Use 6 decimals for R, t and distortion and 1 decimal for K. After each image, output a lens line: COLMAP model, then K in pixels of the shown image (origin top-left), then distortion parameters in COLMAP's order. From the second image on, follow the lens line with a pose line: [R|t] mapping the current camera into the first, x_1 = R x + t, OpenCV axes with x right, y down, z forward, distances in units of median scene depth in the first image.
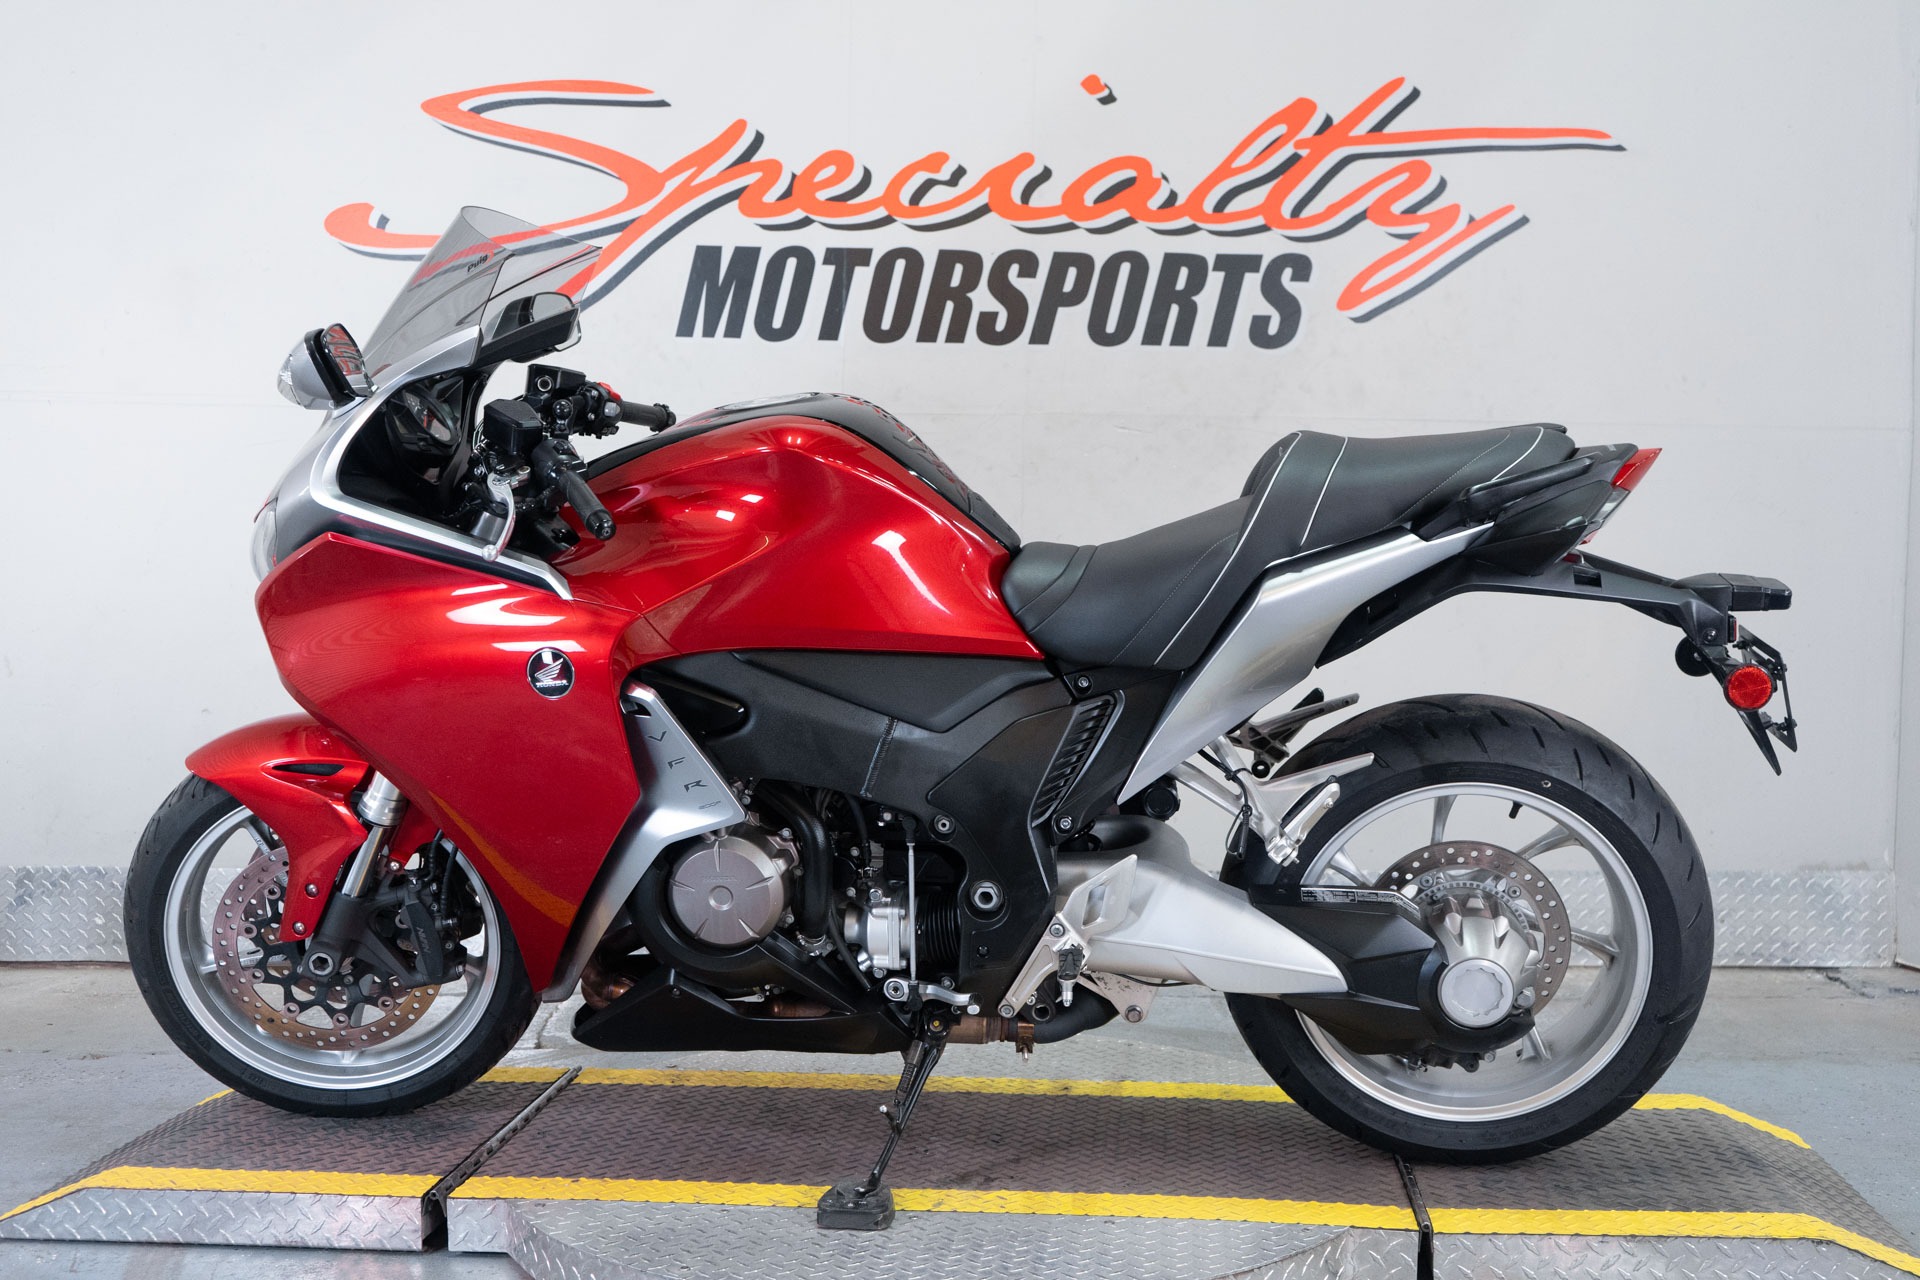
lens RADIAL K [[2135.9, 0, 959.8], [0, 2135.9, 630.5], [0, 0, 1]] dist [0.020212, 0.000000]
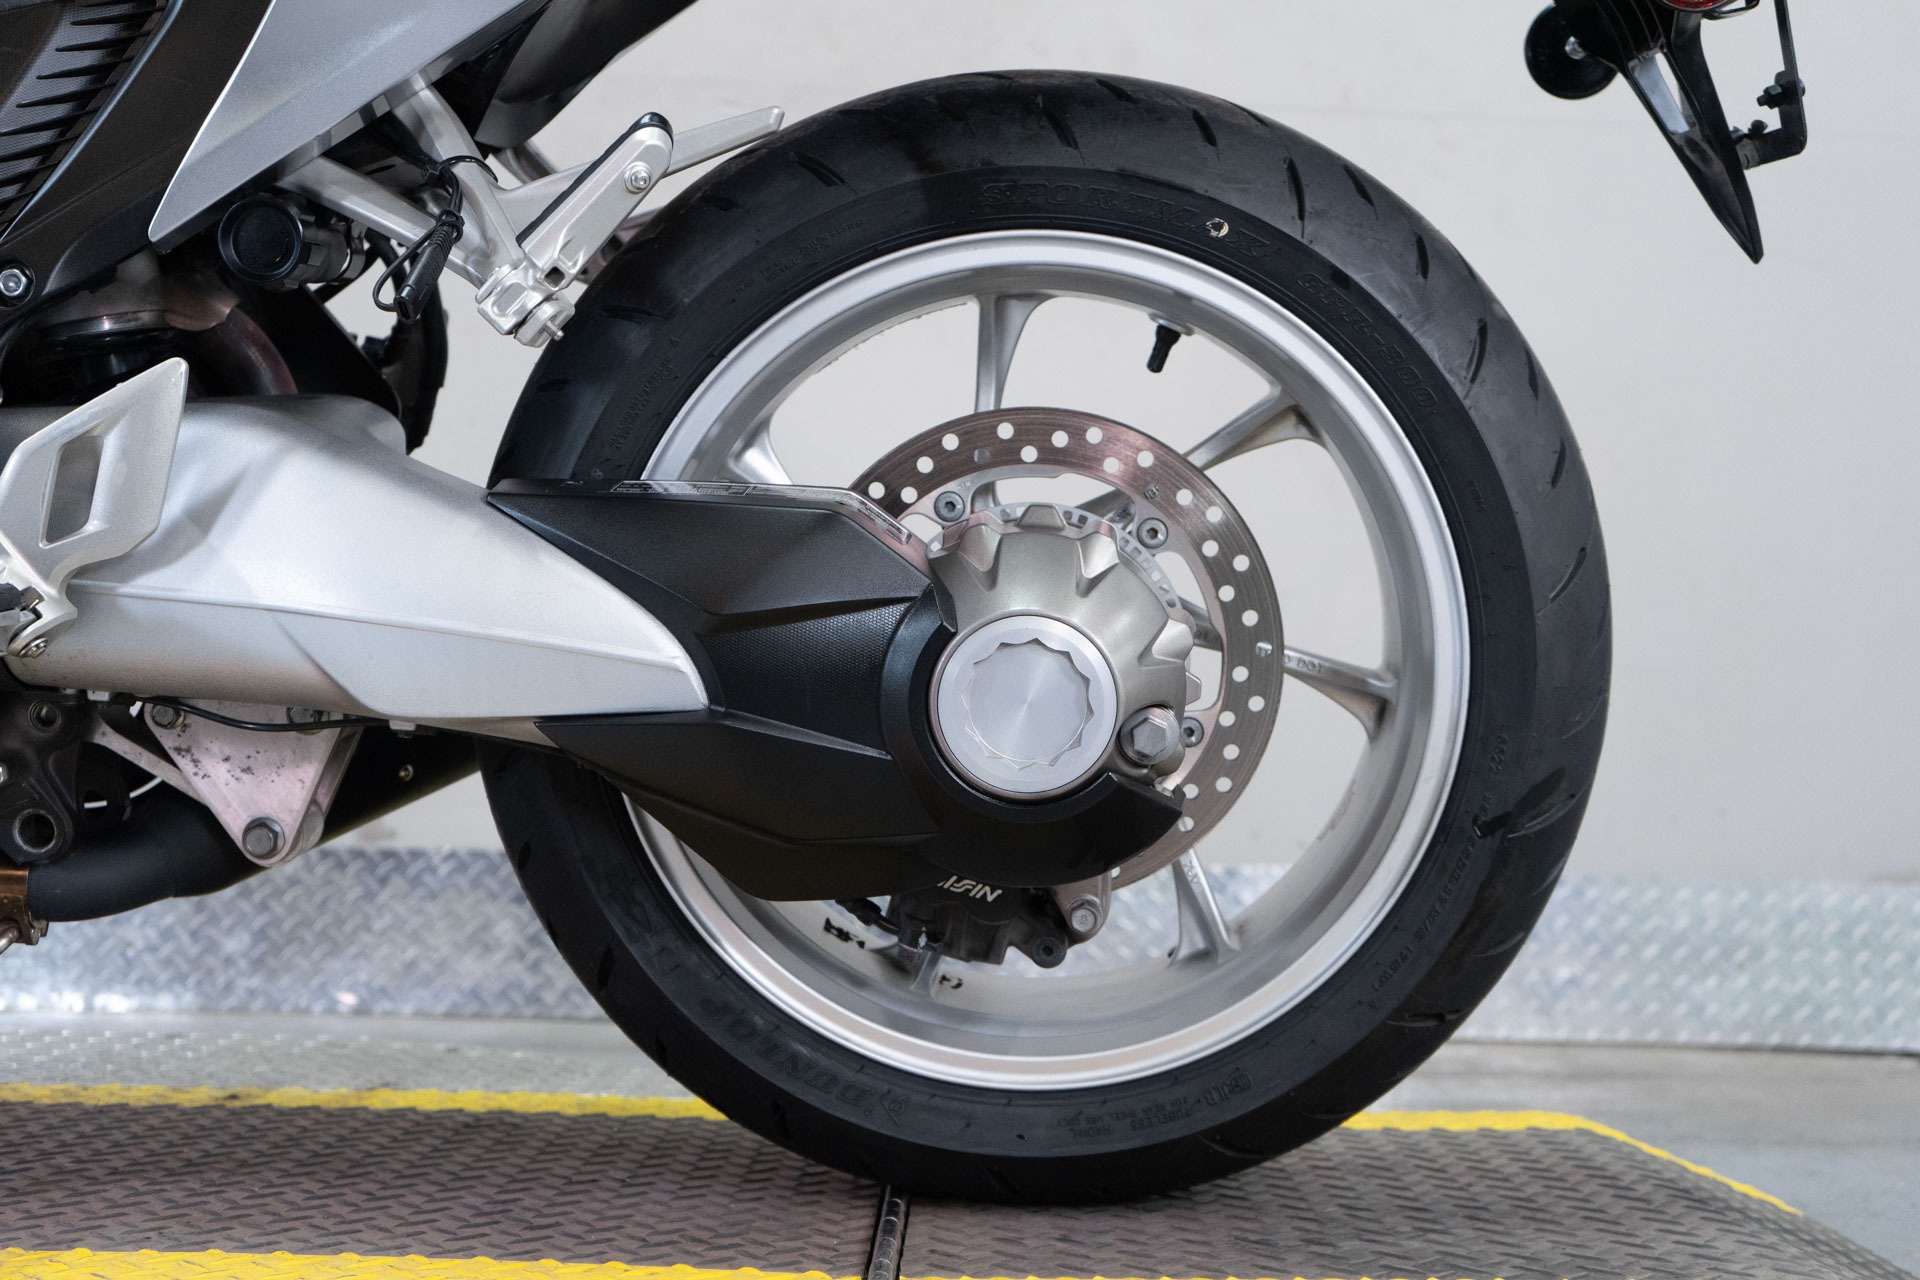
lens RADIAL K [[2550.6, 0, 954.5], [0, 2550.6, 565.5], [0, 0, 1]] dist [0.008880, 0.000000]
pose [[0.995025, 0.030552, 0.094822, 0.172938], [-0.021678, 0.995408, -0.093241, 0.176396], [-0.097235, 0.090721, 0.991118, 0.506699]]
